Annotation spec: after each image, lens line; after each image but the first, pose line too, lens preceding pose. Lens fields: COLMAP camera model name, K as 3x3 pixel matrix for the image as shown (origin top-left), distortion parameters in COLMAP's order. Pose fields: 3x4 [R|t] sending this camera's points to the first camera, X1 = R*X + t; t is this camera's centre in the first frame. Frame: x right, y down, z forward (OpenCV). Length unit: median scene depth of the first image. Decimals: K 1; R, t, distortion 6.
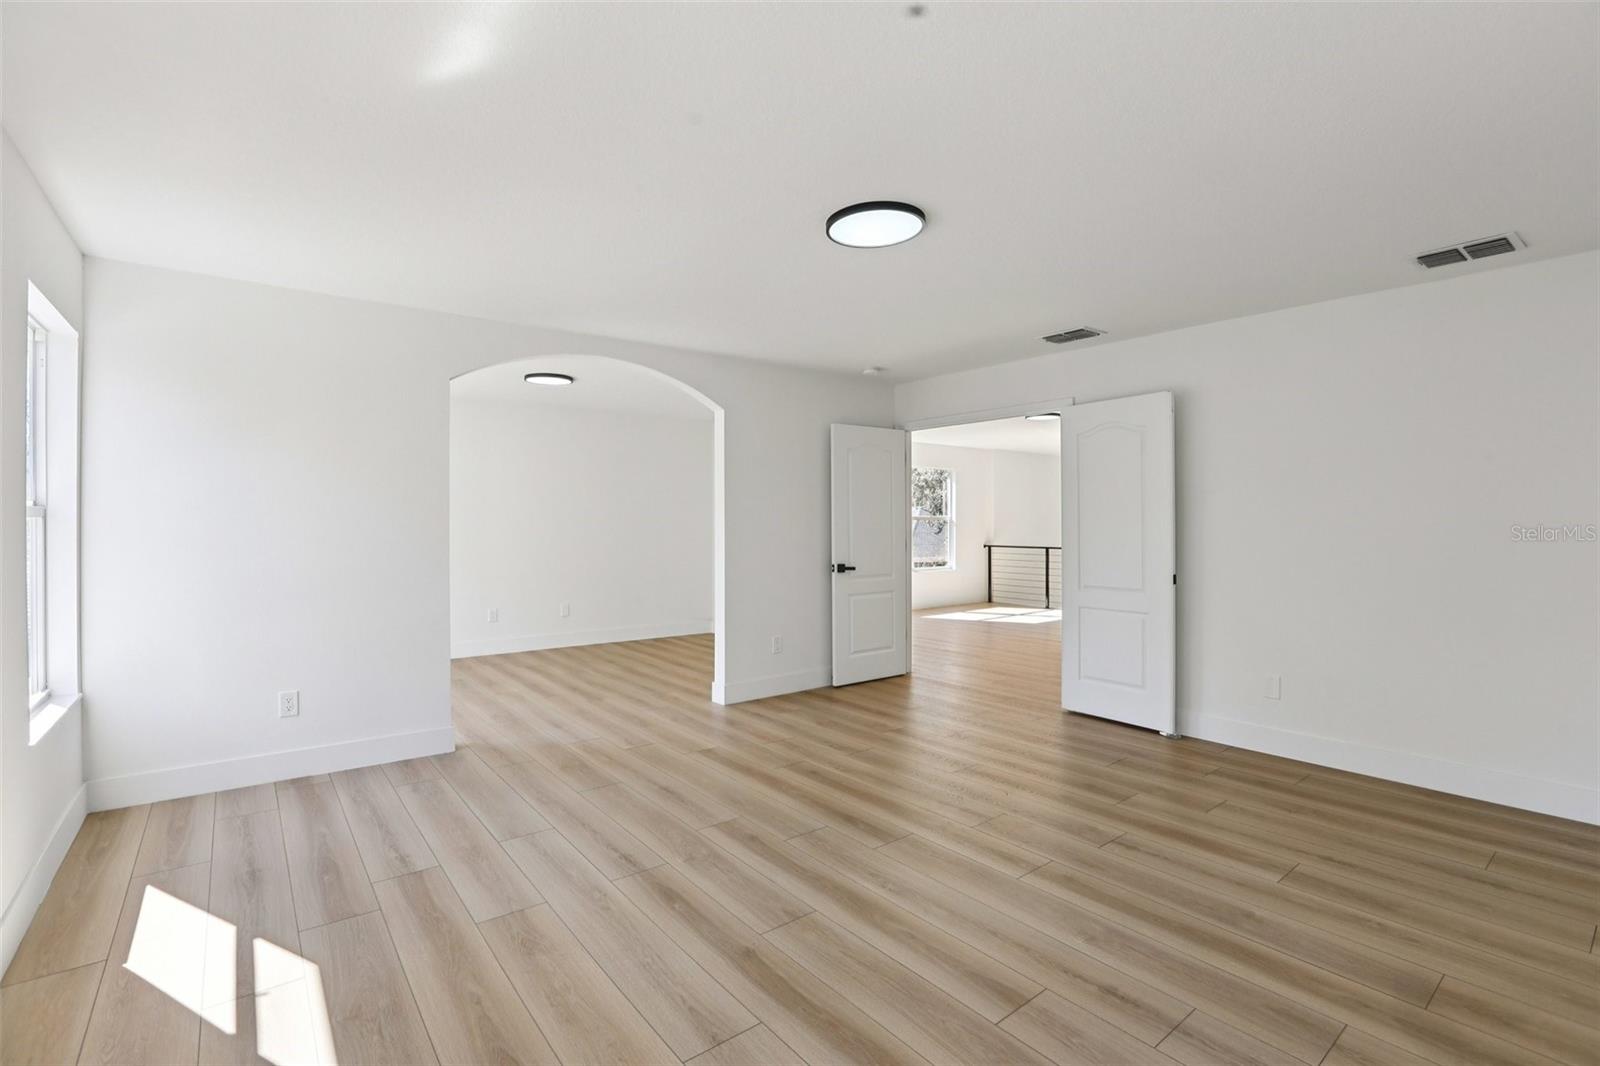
lens RADIAL K [[727.2, 0, 797.6], [0, 727.2, 523.7], [0, 0, 1]] dist [-0.044965, 0.013058]
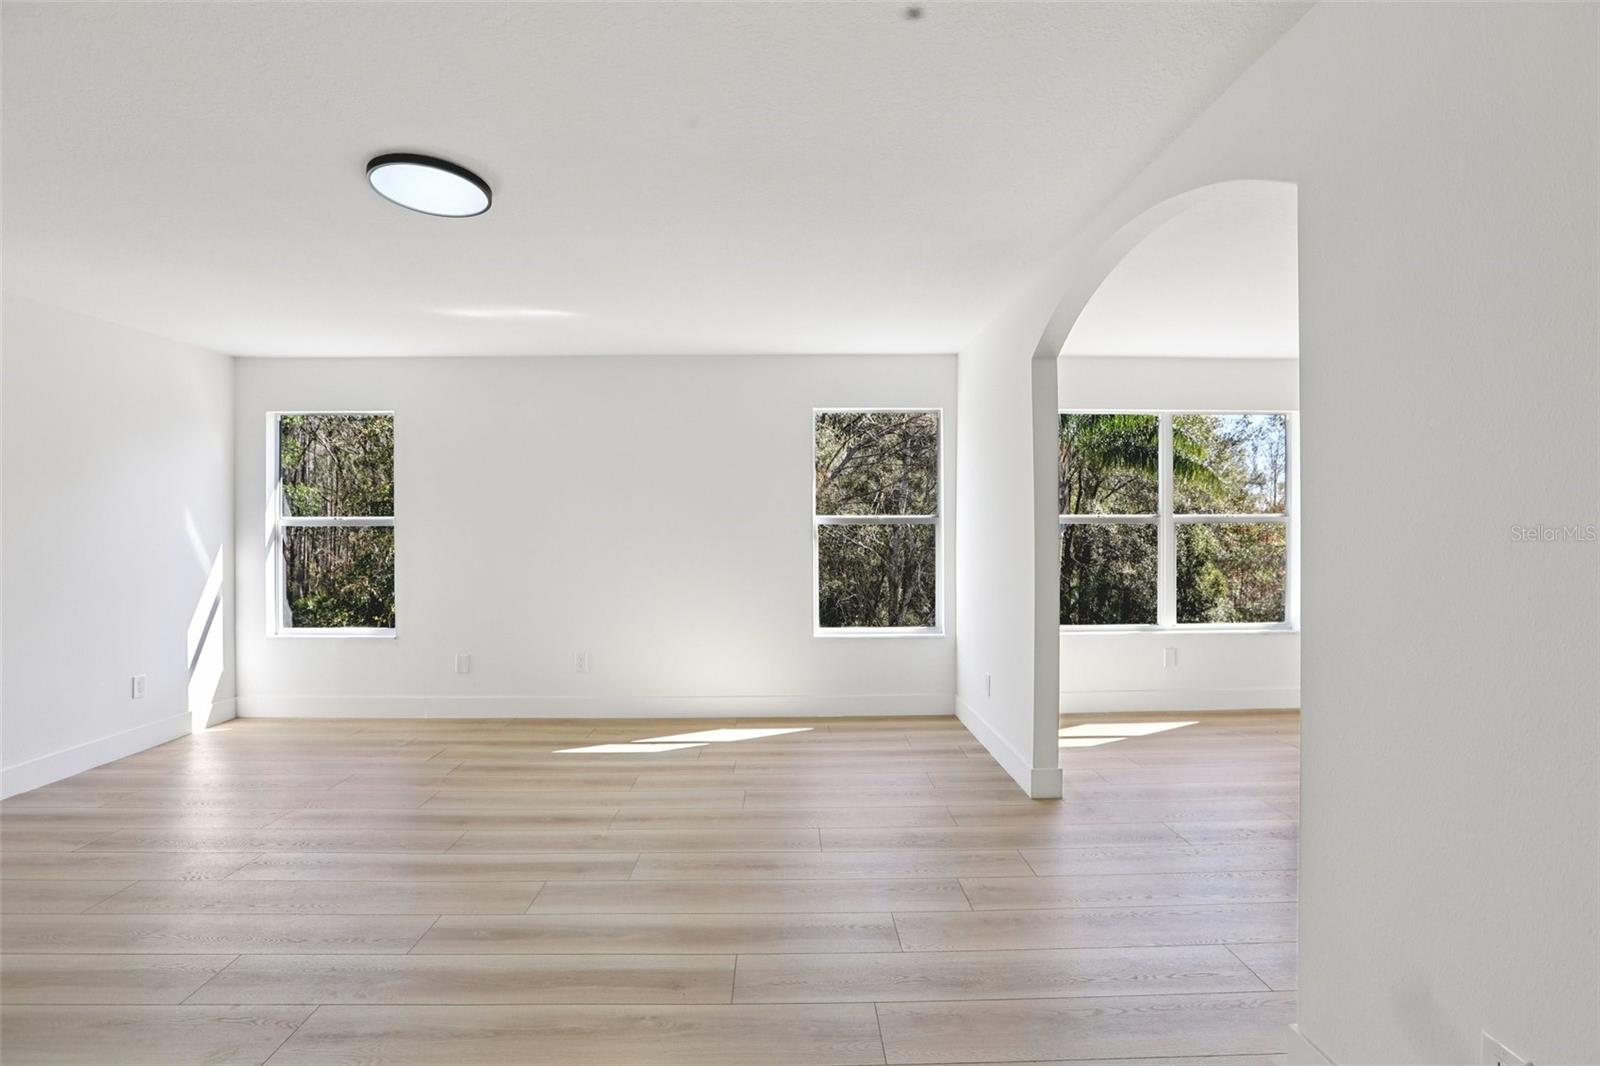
lens RADIAL K [[727.2, 0, 797.6], [0, 727.2, 523.7], [0, 0, 1]] dist [-0.044965, 0.013058]
pose [[-0.601113, -0.003883, -0.799155, 0.541680], [0.001790, 0.999979, -0.006206, -0.002521], [0.799162, -0.005161, -0.601093, 1.897314]]
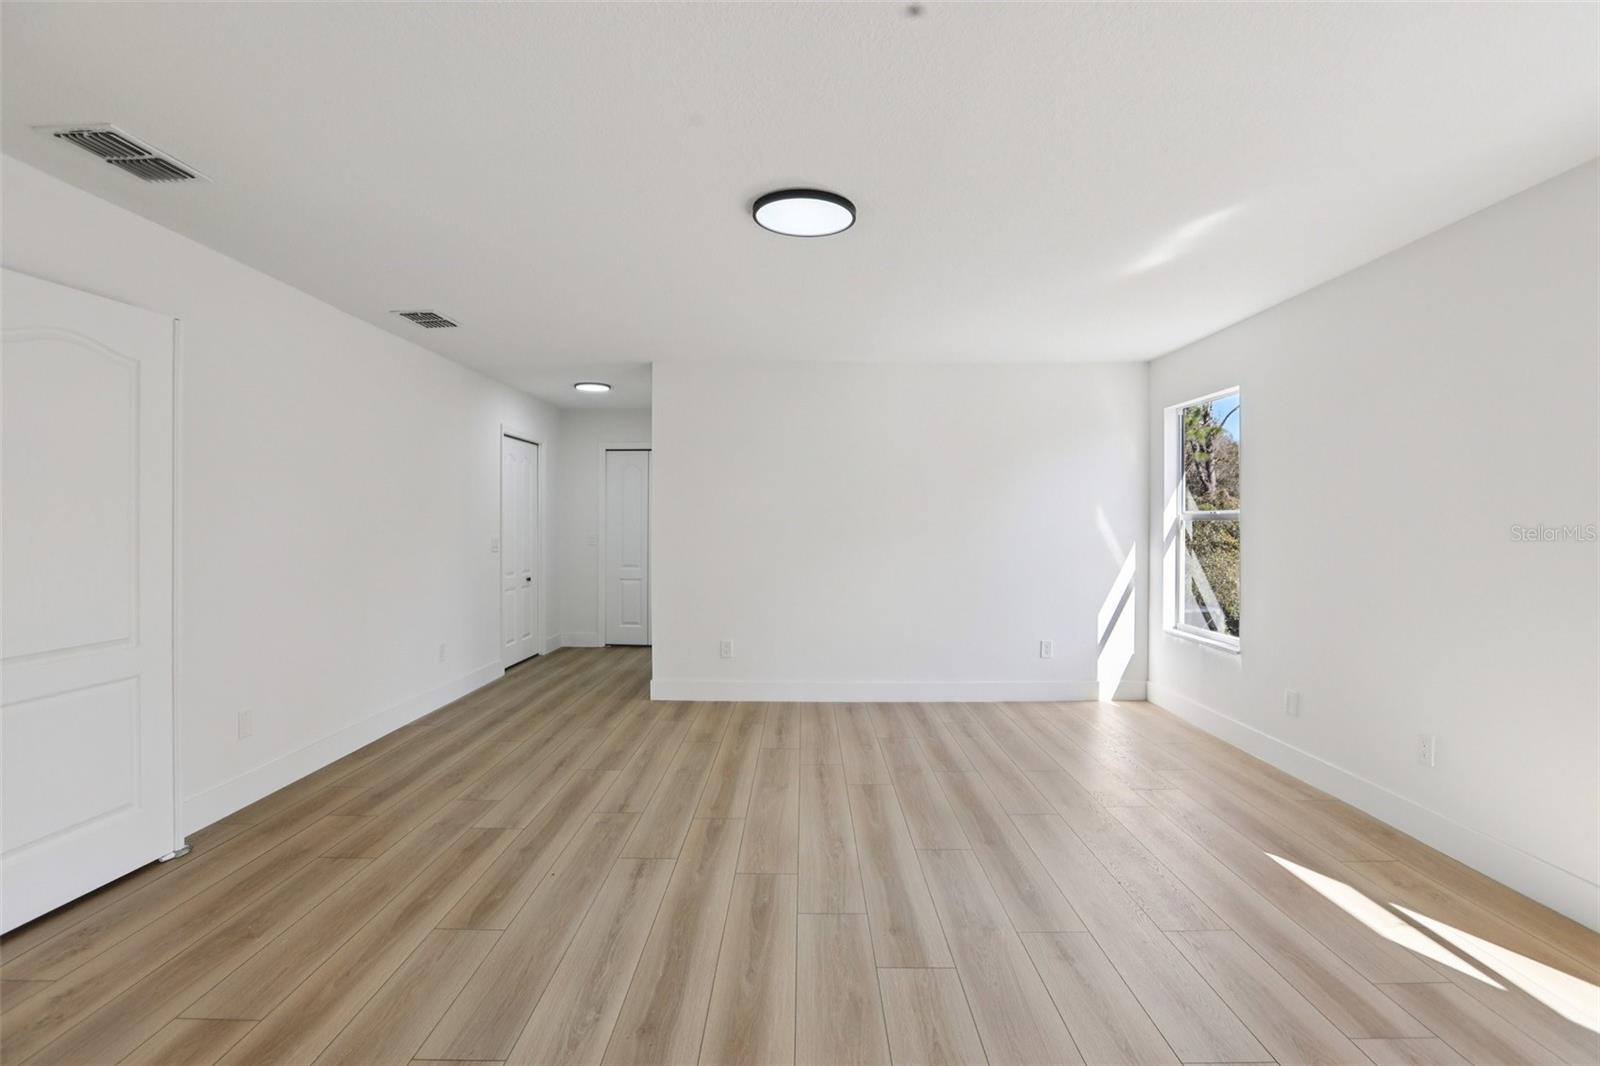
lens RADIAL K [[727.2, 0, 797.6], [0, 727.2, 523.7], [0, 0, 1]] dist [-0.044965, 0.013058]
pose [[-0.782260, -0.002610, 0.622947, -0.491759], [-0.000430, 0.999993, 0.003649, -0.008158], [-0.622952, 0.002586, -0.782256, 1.785334]]
